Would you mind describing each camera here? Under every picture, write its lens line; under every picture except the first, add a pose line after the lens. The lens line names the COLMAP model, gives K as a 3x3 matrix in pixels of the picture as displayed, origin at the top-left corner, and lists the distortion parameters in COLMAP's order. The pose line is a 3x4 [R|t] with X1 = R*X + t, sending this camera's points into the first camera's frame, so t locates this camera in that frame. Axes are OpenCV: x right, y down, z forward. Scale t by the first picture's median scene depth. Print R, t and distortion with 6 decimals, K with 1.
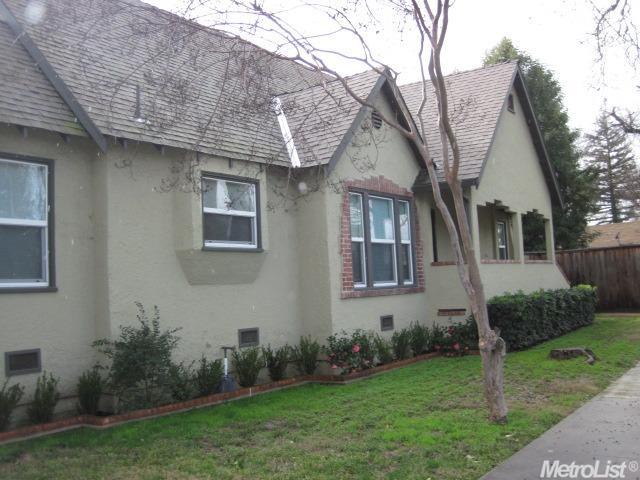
lens RADIAL K [[663.9, 0, 324.7], [0, 663.9, 239.1], [0, 0, 1]] dist [-0.169222, 0.118826]
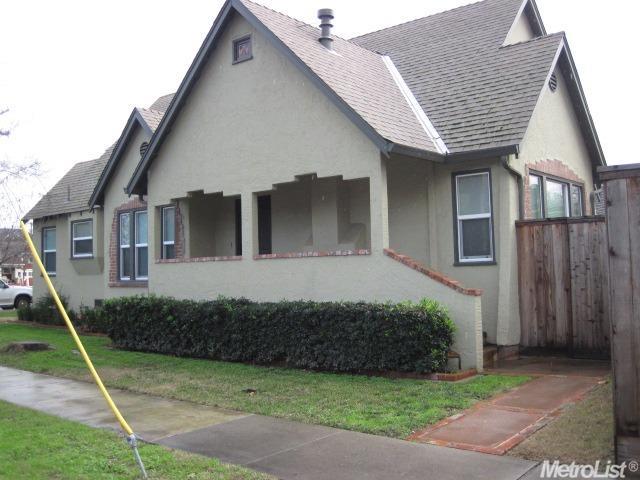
lens RADIAL K [[663.9, 0, 324.7], [0, 663.9, 239.1], [0, 0, 1]] dist [-0.169222, 0.118826]
pose [[-0.081736, -0.004824, -0.996642, 1.365243], [0.091517, 0.995727, -0.012325, 0.039873], [0.992443, -0.092217, -0.080945, 1.485420]]
